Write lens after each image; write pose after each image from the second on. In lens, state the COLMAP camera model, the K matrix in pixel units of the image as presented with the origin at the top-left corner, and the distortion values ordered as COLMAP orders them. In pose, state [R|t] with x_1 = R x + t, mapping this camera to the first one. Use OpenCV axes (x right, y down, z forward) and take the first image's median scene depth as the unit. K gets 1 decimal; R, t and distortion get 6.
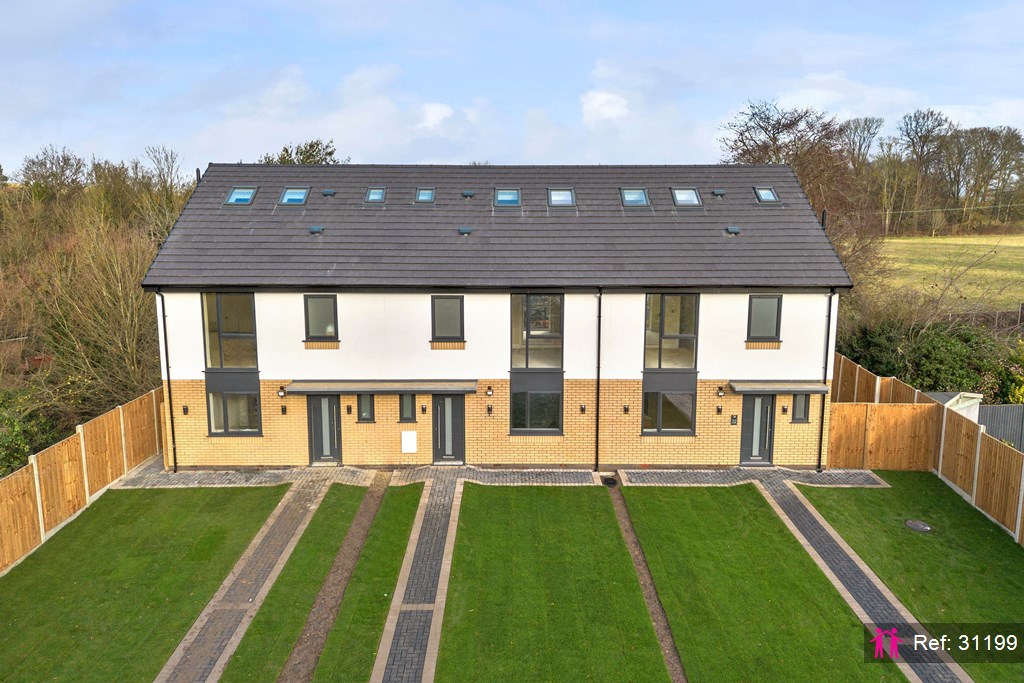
lens RADIAL K [[844.7, 0, 485.3], [0, 844.7, 361.8], [0, 0, 1]] dist [0.048131, -0.005998]
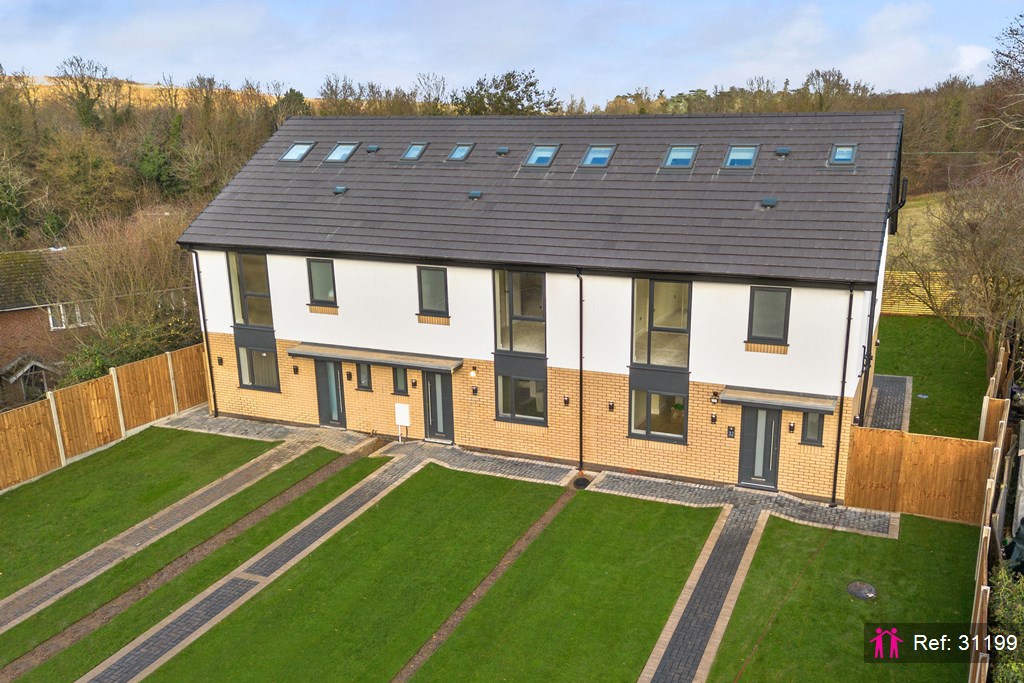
lens RADIAL K [[923.2, 0, 514.3], [0, 923.2, 423.0], [0, 0, 1]] dist [0.057357, -0.002944]
pose [[0.918896, 0.116889, -0.376785, 0.443918], [-0.064612, 0.986791, 0.148556, -0.065160], [0.389173, -0.112163, 0.914311, 0.065466]]
